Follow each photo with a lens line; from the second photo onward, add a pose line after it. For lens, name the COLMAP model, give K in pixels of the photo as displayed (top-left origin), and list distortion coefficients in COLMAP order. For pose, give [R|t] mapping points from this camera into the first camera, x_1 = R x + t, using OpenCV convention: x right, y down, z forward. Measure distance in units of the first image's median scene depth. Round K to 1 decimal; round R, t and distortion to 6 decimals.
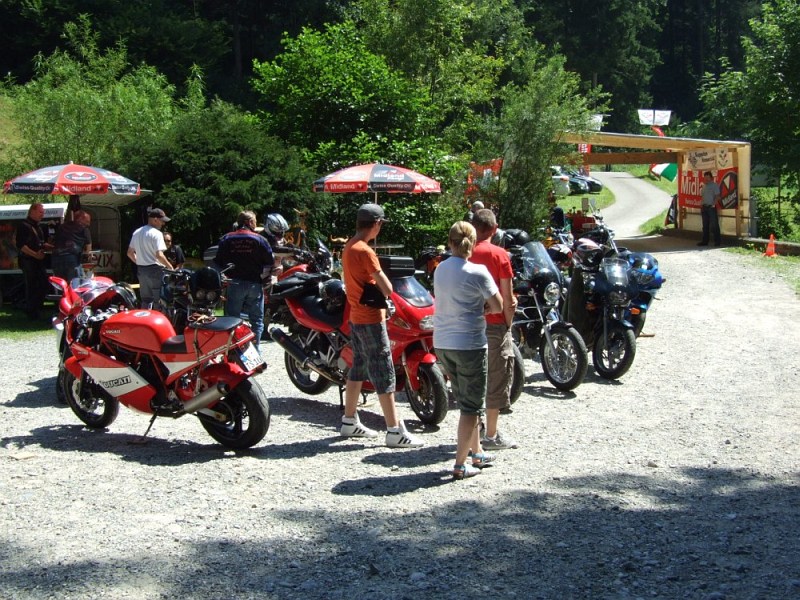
lens RADIAL K [[1144.3, 0, 399.6], [0, 1144.3, 299.8], [0, 0, 1]] dist [0.020109, 0.000000]
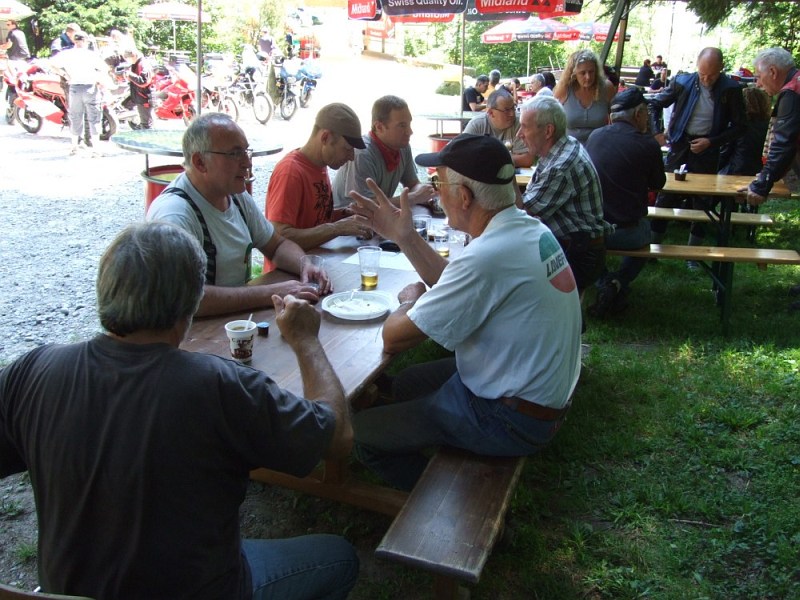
lens RADIAL K [[764.0, 0, 398.5], [0, 764.0, 297.0], [0, 0, 1]] dist [-0.009735, 0.000000]
pose [[0.972587, -0.034850, 0.229913, 0.054756], [-0.023825, 0.968570, 0.247598, 0.036918], [-0.231315, -0.246289, 0.941188, -0.520003]]
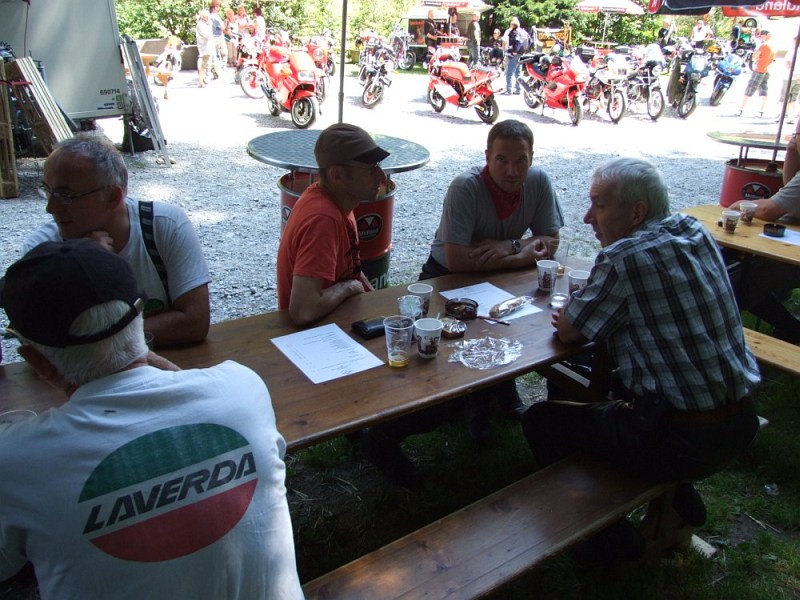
lens RADIAL K [[671.2, 0, 398.4], [0, 671.2, 298.8], [0, 0, 1]] dist [-0.018329, -0.001527]
pose [[0.926054, 0.184544, -0.329192, 0.191184], [-0.070604, 0.941602, 0.329242, 0.019503], [0.370728, -0.281654, 0.885004, -0.394395]]
